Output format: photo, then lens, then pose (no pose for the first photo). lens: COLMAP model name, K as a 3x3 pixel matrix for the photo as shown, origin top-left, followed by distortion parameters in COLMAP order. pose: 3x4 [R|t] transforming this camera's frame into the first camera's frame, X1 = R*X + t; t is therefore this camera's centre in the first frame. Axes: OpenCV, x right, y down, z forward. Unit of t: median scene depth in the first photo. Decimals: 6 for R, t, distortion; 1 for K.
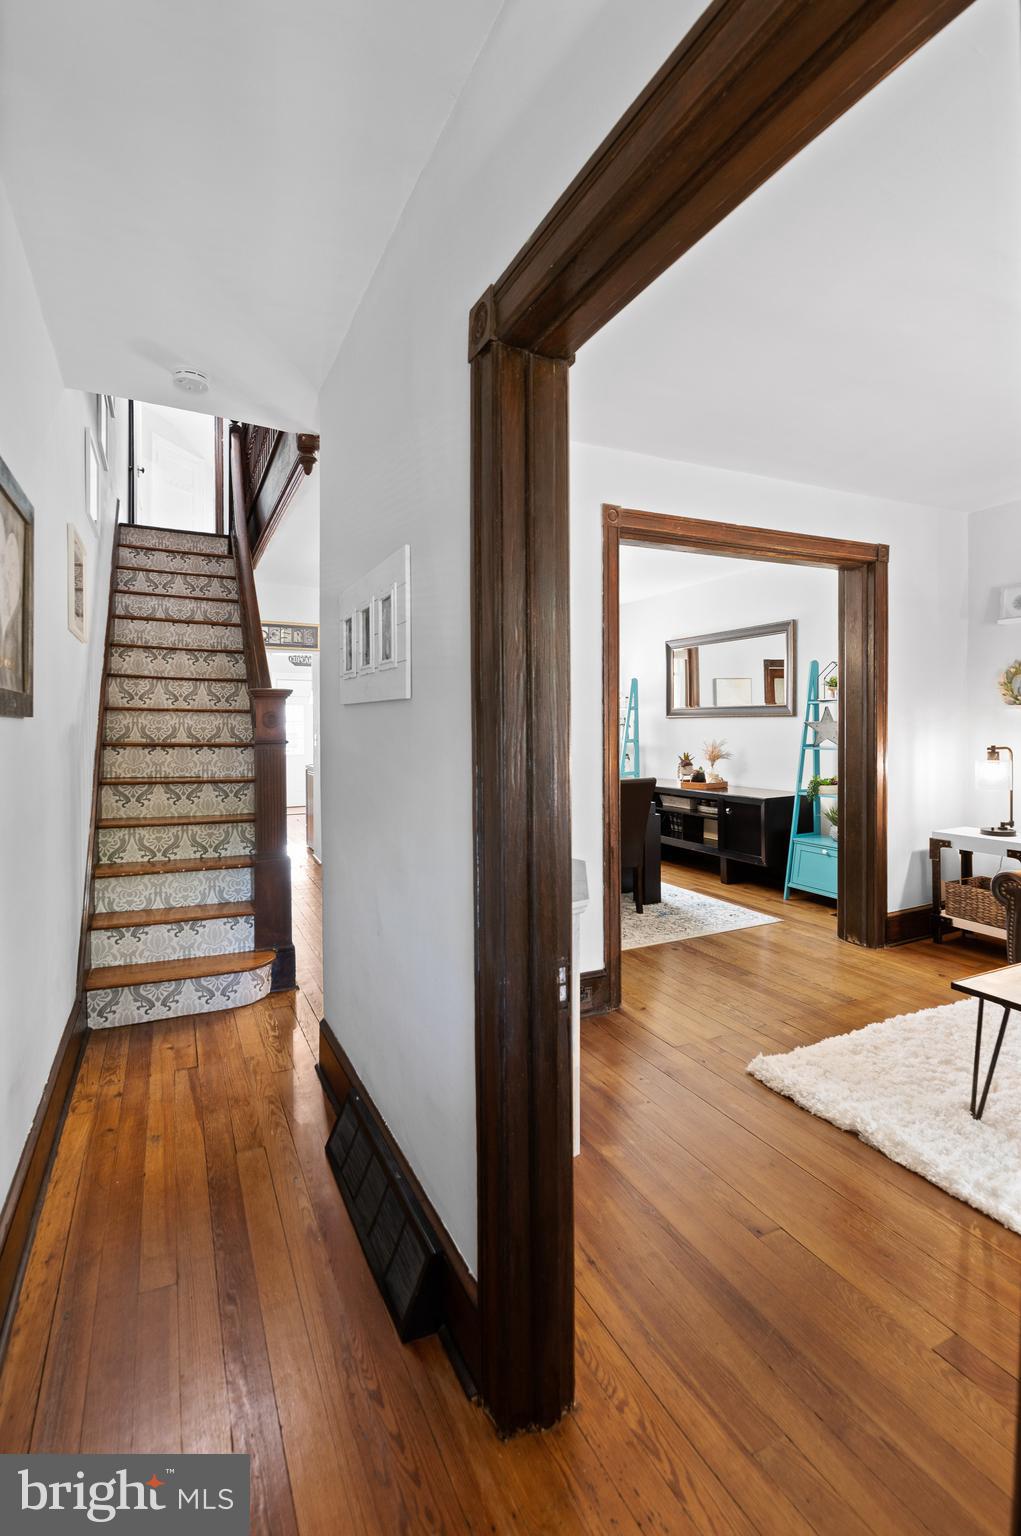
lens RADIAL K [[688.2, 0, 511.3], [0, 688.2, 734.3], [0, 0, 1]] dist [-0.005682, -0.006832]
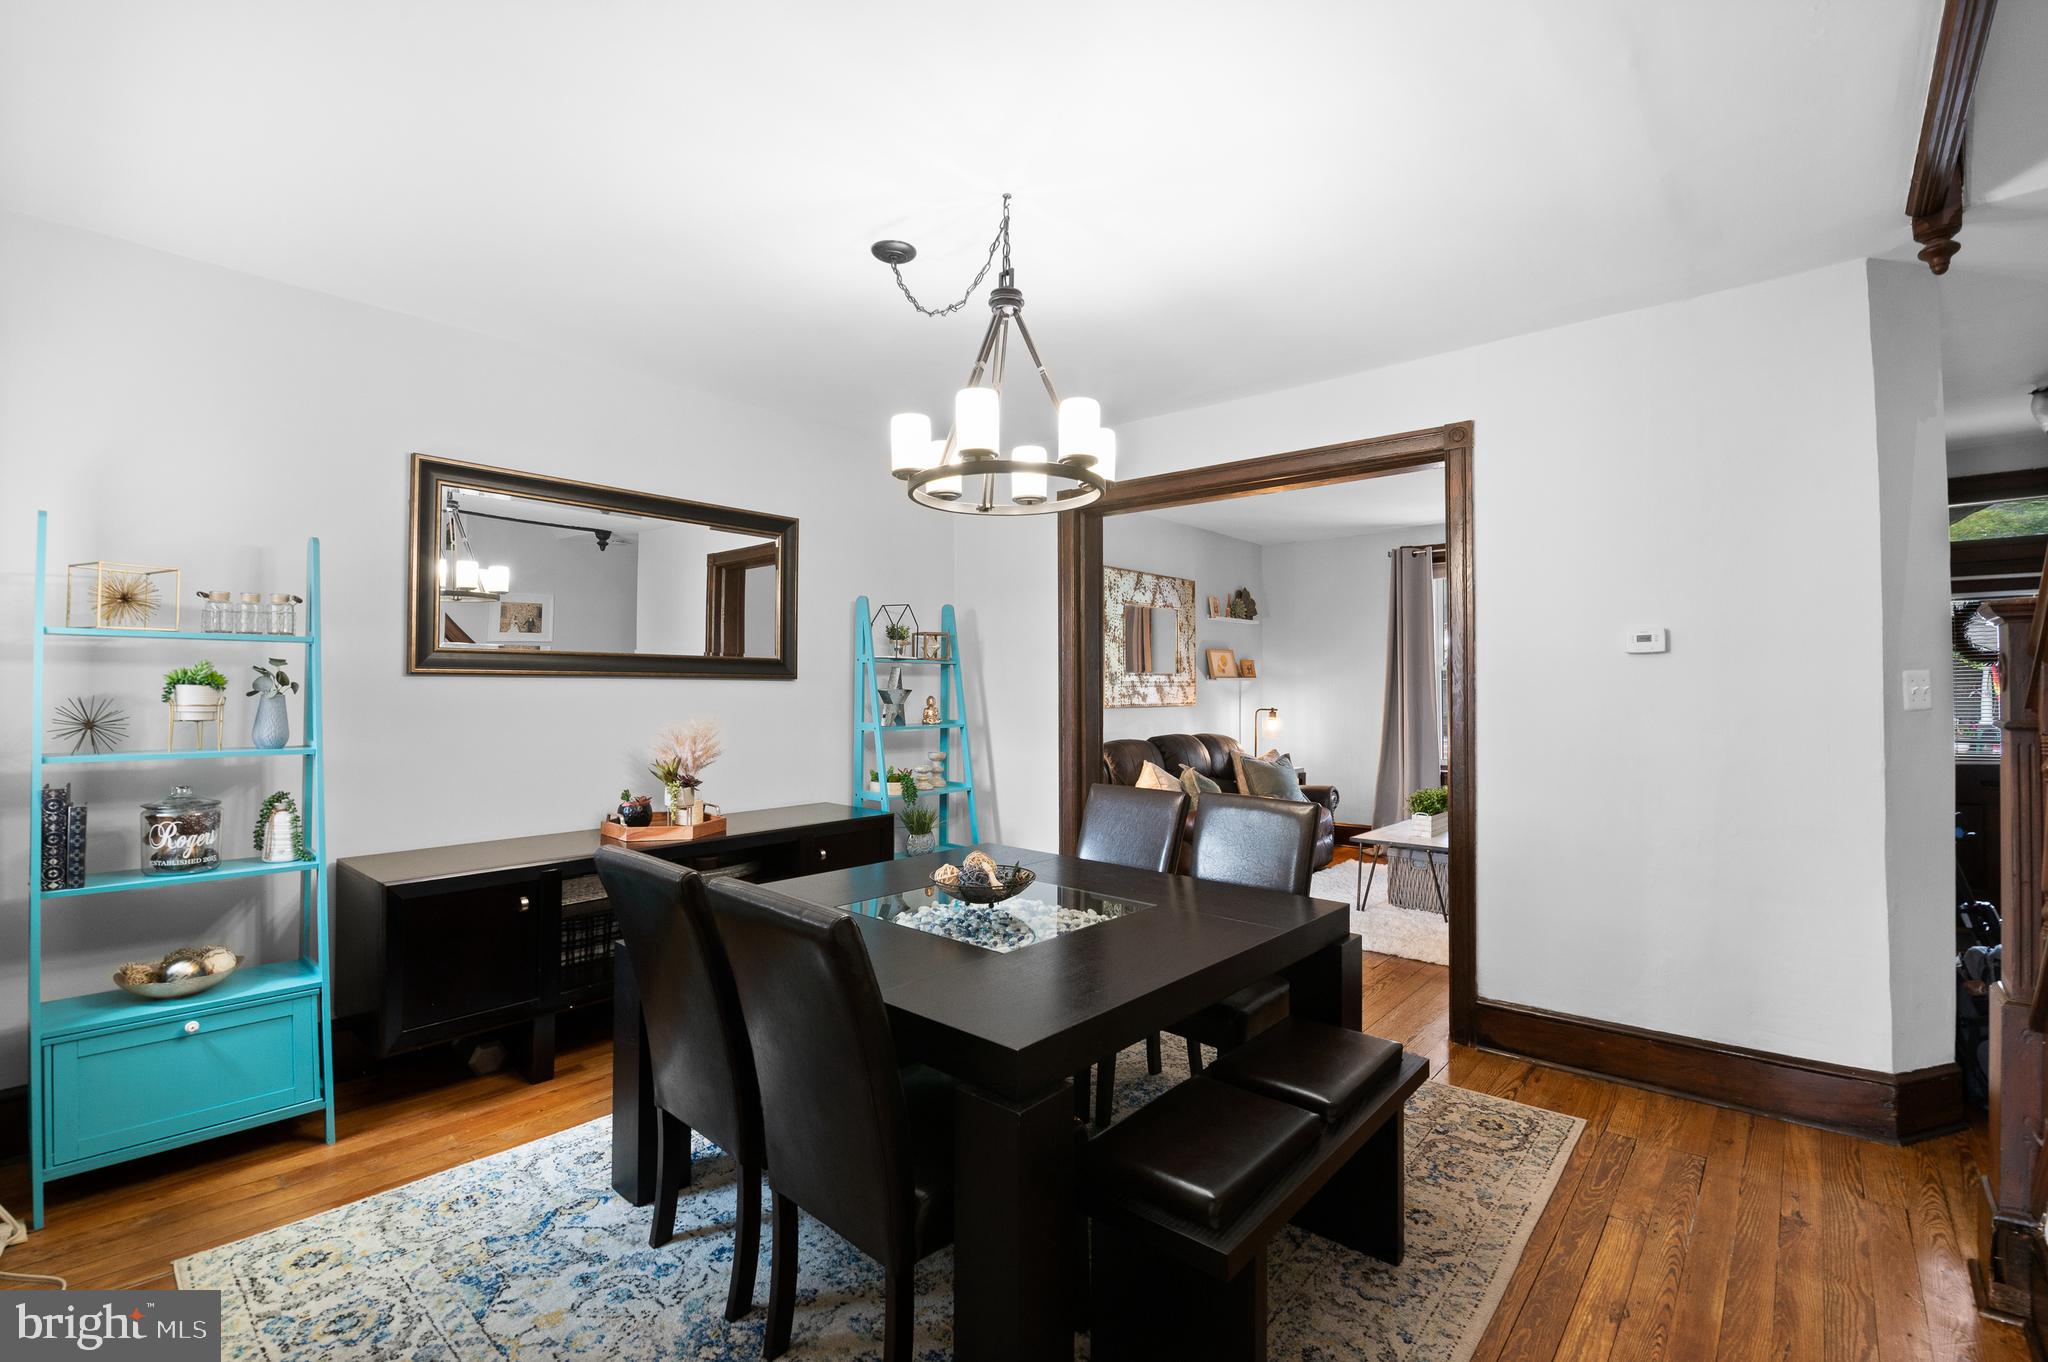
lens RADIAL K [[917.5, 0, 1024.7], [0, 917.5, 681.7], [0, 0, 1]] dist [-0.005682, -0.006832]
pose [[-0.404851, 0.013216, 0.914287, -0.587911], [0.012569, 0.999882, -0.008887, -0.022621], [-0.914296, 0.007894, -0.404969, 1.693276]]
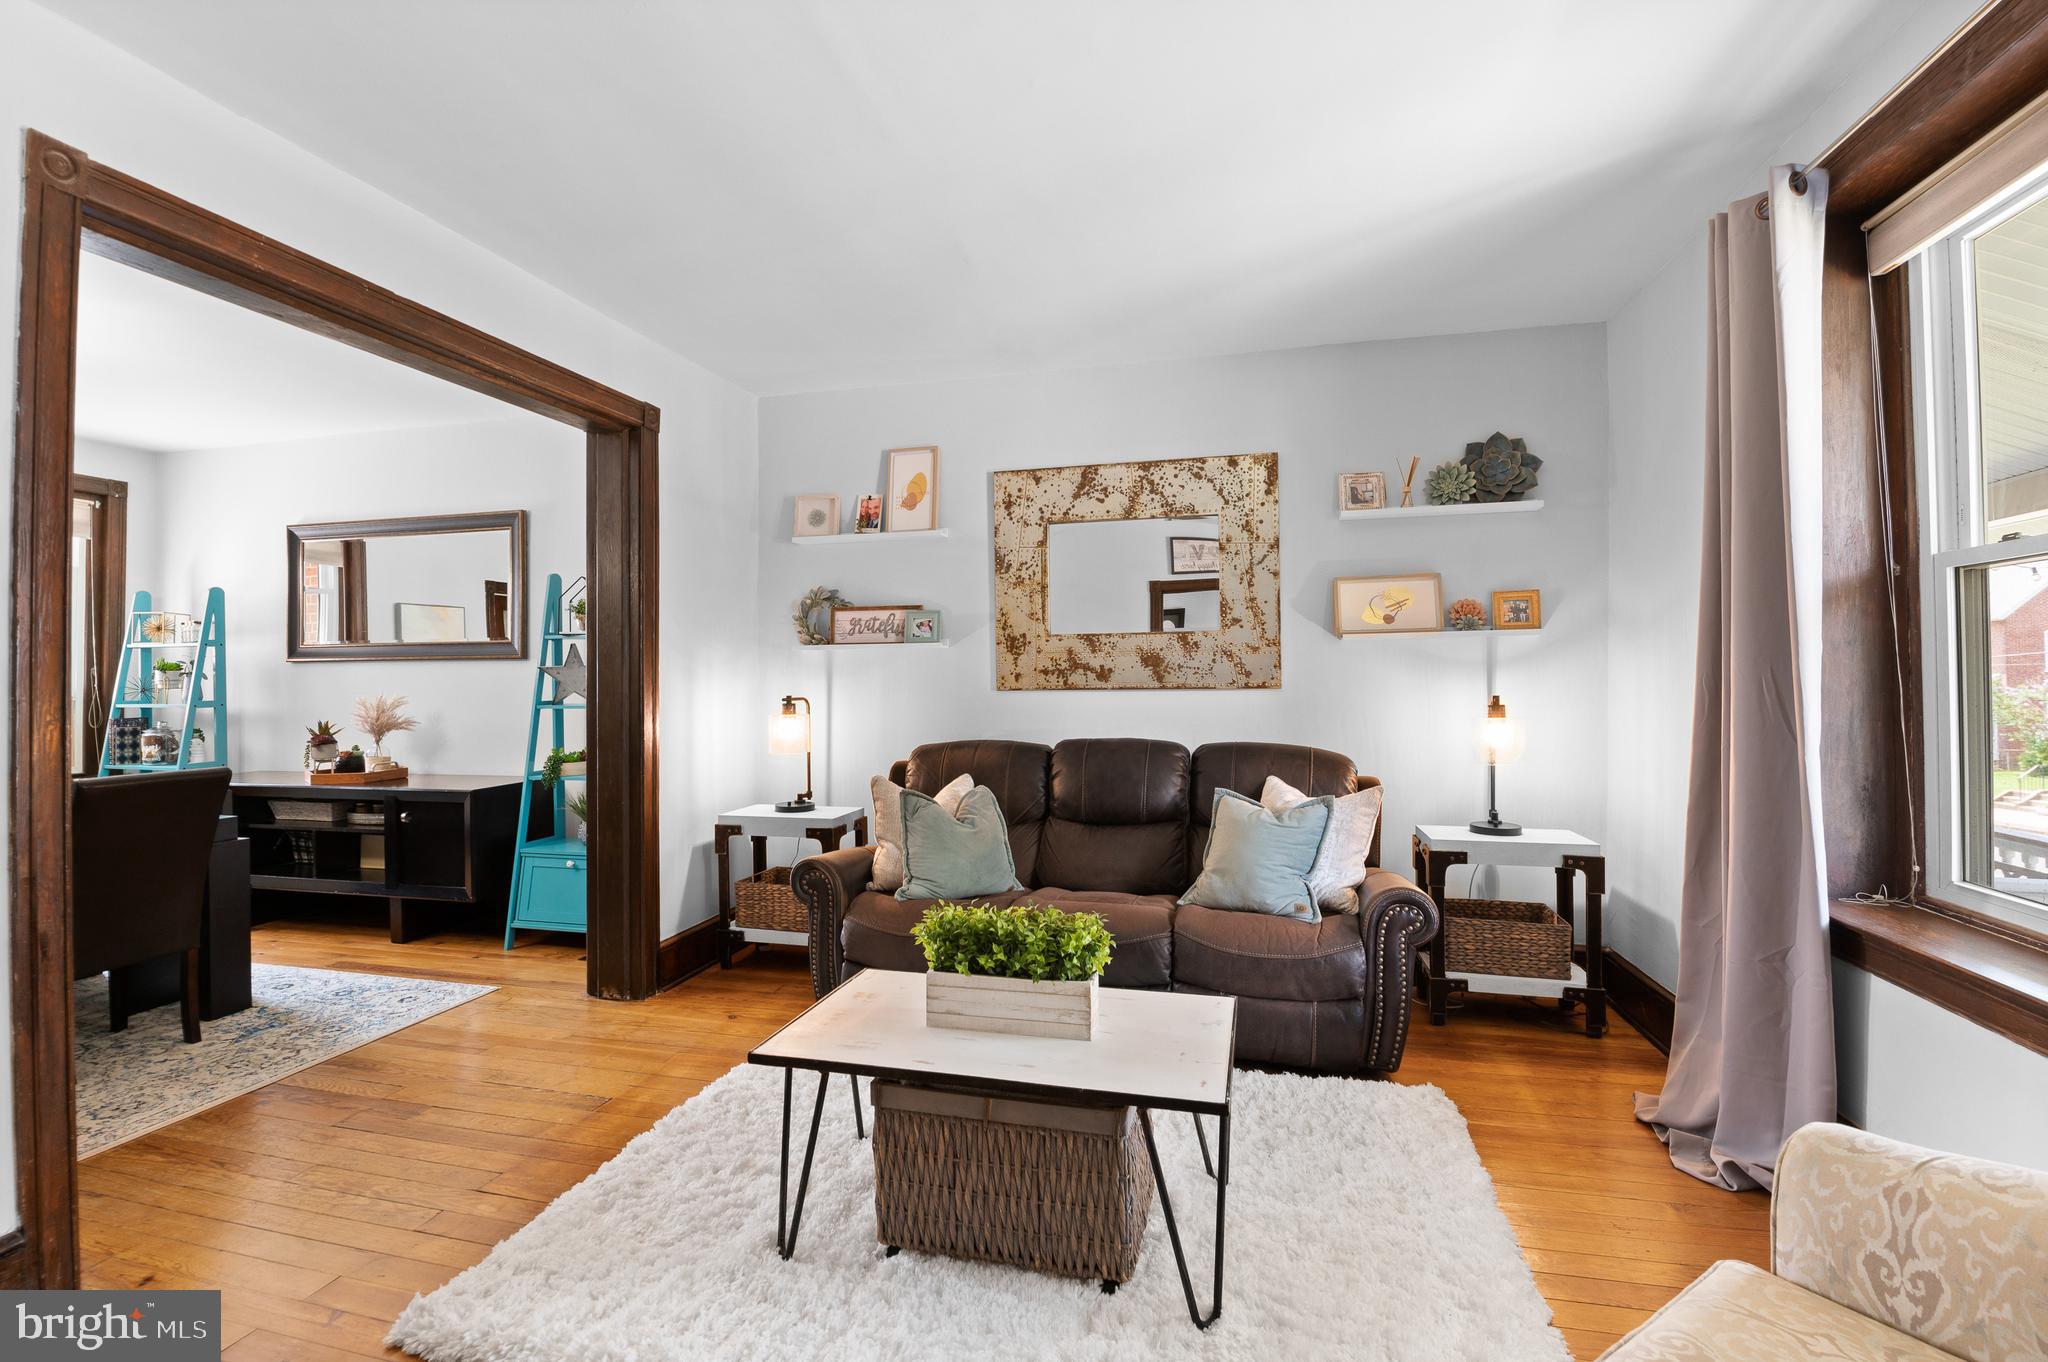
lens RADIAL K [[917.5, 0, 1024.2], [0, 917.5, 679.0], [0, 0, 1]] dist [-0.005682, -0.006832]
pose [[0.642145, 0.004623, 0.766569, 0.078981], [0.011835, 0.999803, -0.015943, 0.017068], [-0.766492, 0.019310, 0.641964, 0.128721]]
